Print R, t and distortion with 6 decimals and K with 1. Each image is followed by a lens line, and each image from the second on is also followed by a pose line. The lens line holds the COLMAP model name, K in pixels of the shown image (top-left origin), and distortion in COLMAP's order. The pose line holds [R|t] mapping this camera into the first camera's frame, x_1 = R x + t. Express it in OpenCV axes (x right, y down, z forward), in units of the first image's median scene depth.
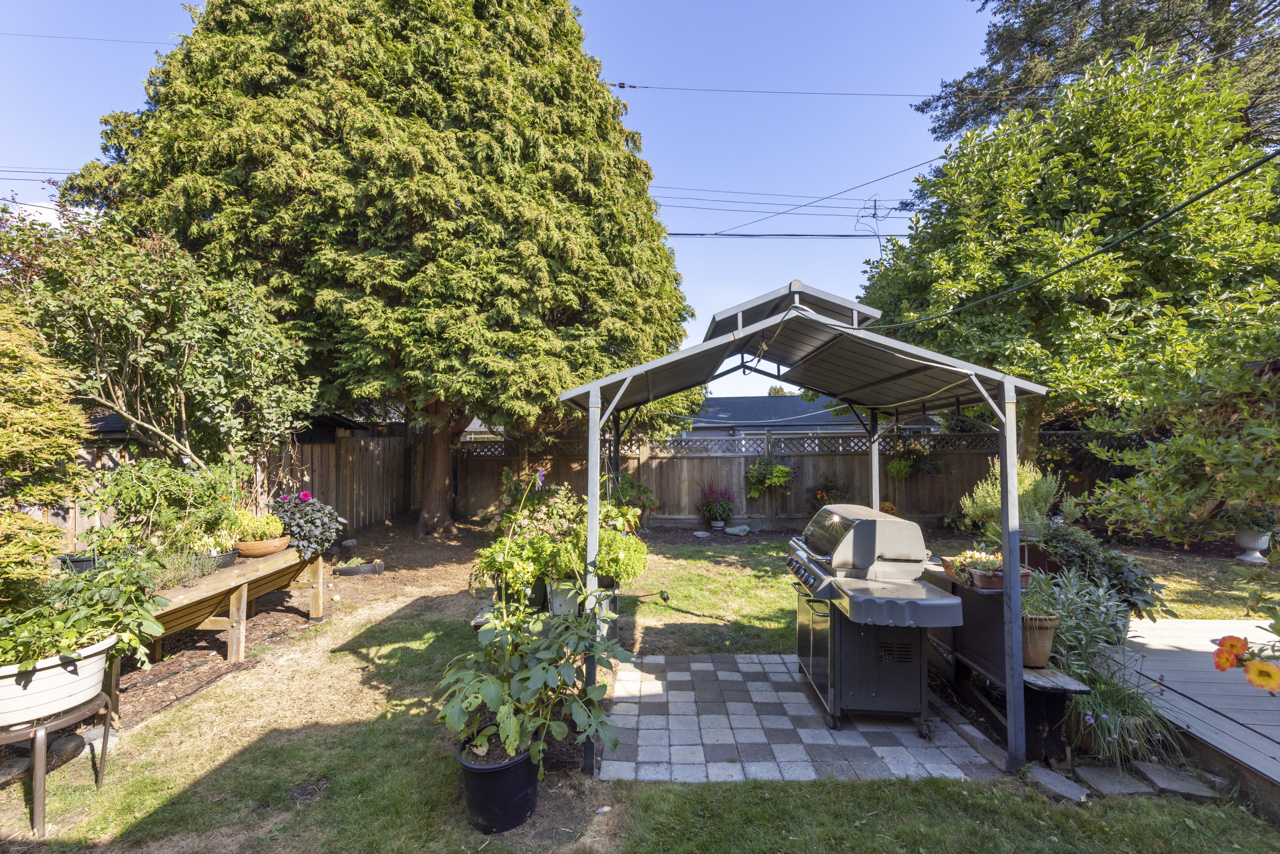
lens RADIAL K [[485.8, 0, 644.2], [0, 485.8, 426.4], [0, 0, 1]] dist [0.003062, 0.000021]
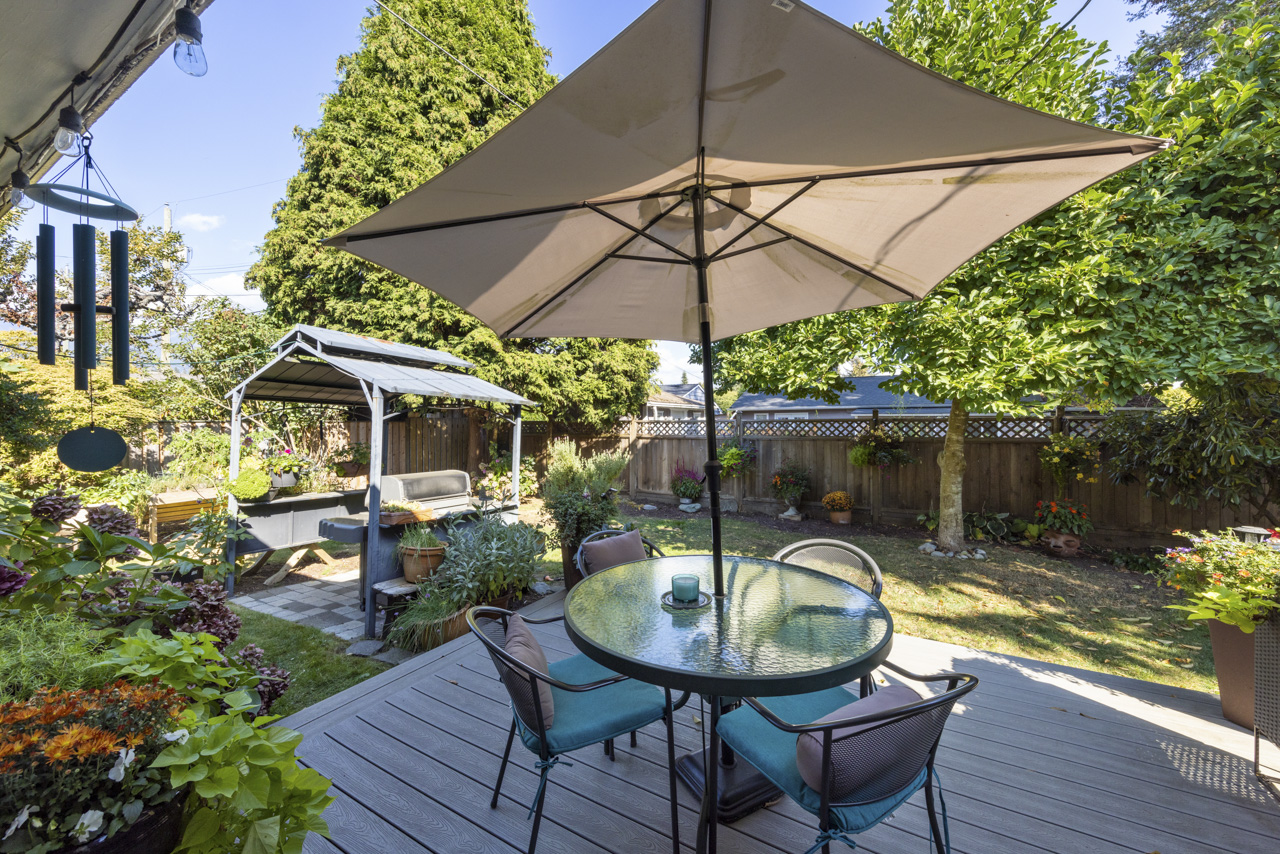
lens RADIAL K [[485.8, 0, 644.2], [0, 485.8, 426.4], [0, 0, 1]] dist [0.003062, 0.000021]
pose [[0.892041, 0.013524, -0.451752, 1.015561], [0.004220, 0.999259, 0.038247, -0.007730], [0.451934, -0.036024, 0.891324, 0.030607]]
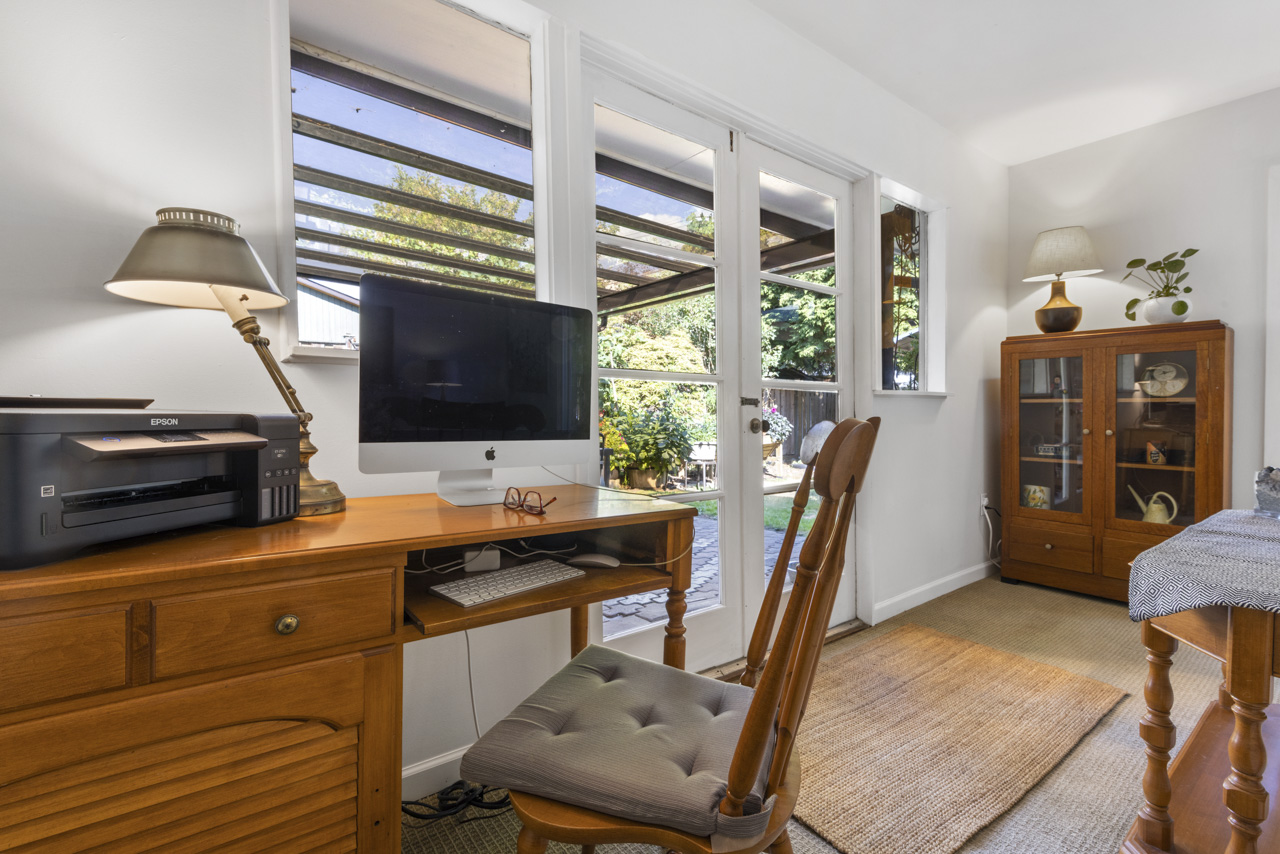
lens RADIAL K [[575.1, 0, 644.9], [0, 575.1, 417.2], [0, 0, 1]] dist [0.000566, 0.000166]
pose [[0.664285, 0.029931, -0.746880, 0.557807], [0.010493, 0.998726, 0.049355, 0.046530], [0.747406, -0.040623, 0.663125, -0.745977]]
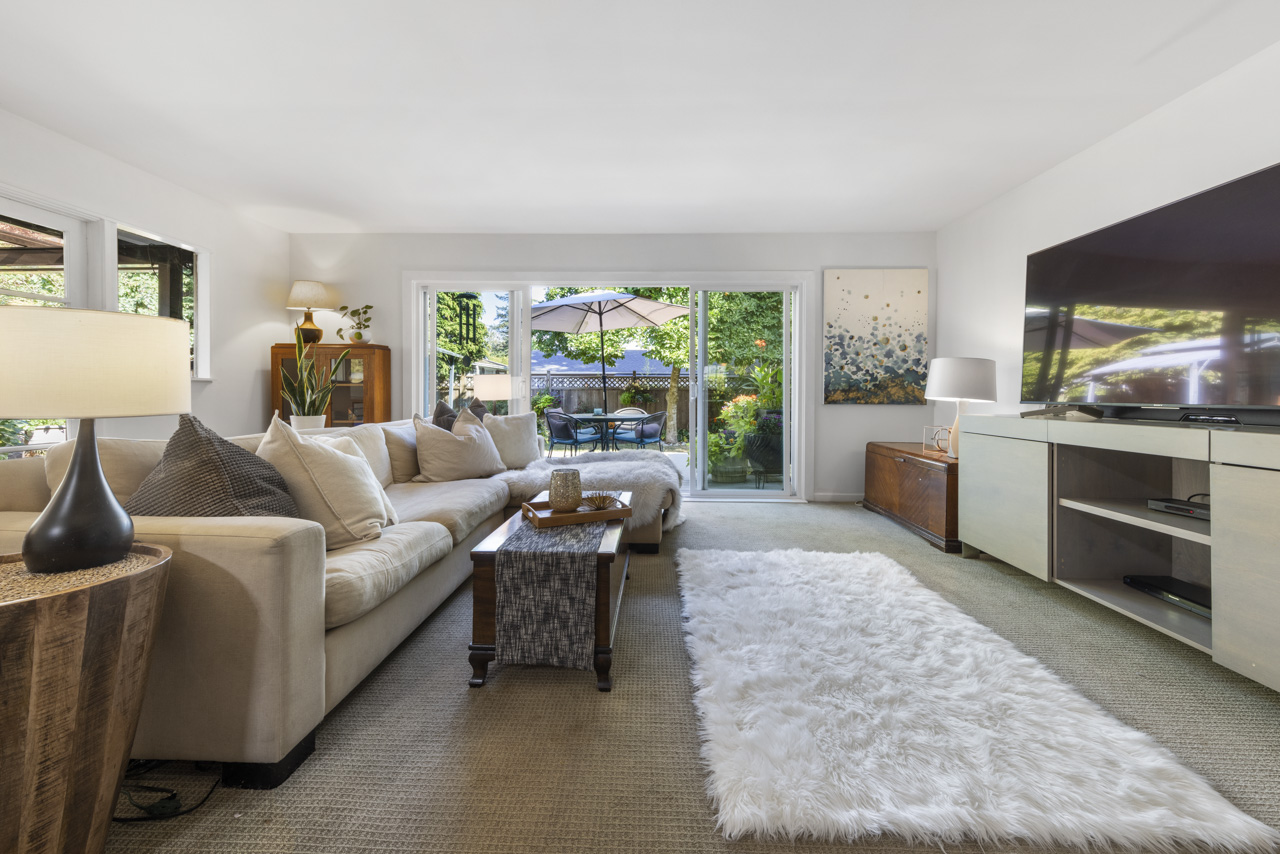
lens RADIAL K [[470.6, 0, 644.6], [0, 470.6, 392.2], [0, 0, 1]] dist [-0.000298, -0.000371]
pose [[0.999617, 0.019154, 0.019977, 0.971947], [-0.019810, 0.999254, 0.033157, 0.038511], [-0.019327, -0.033540, 0.999250, -0.852836]]
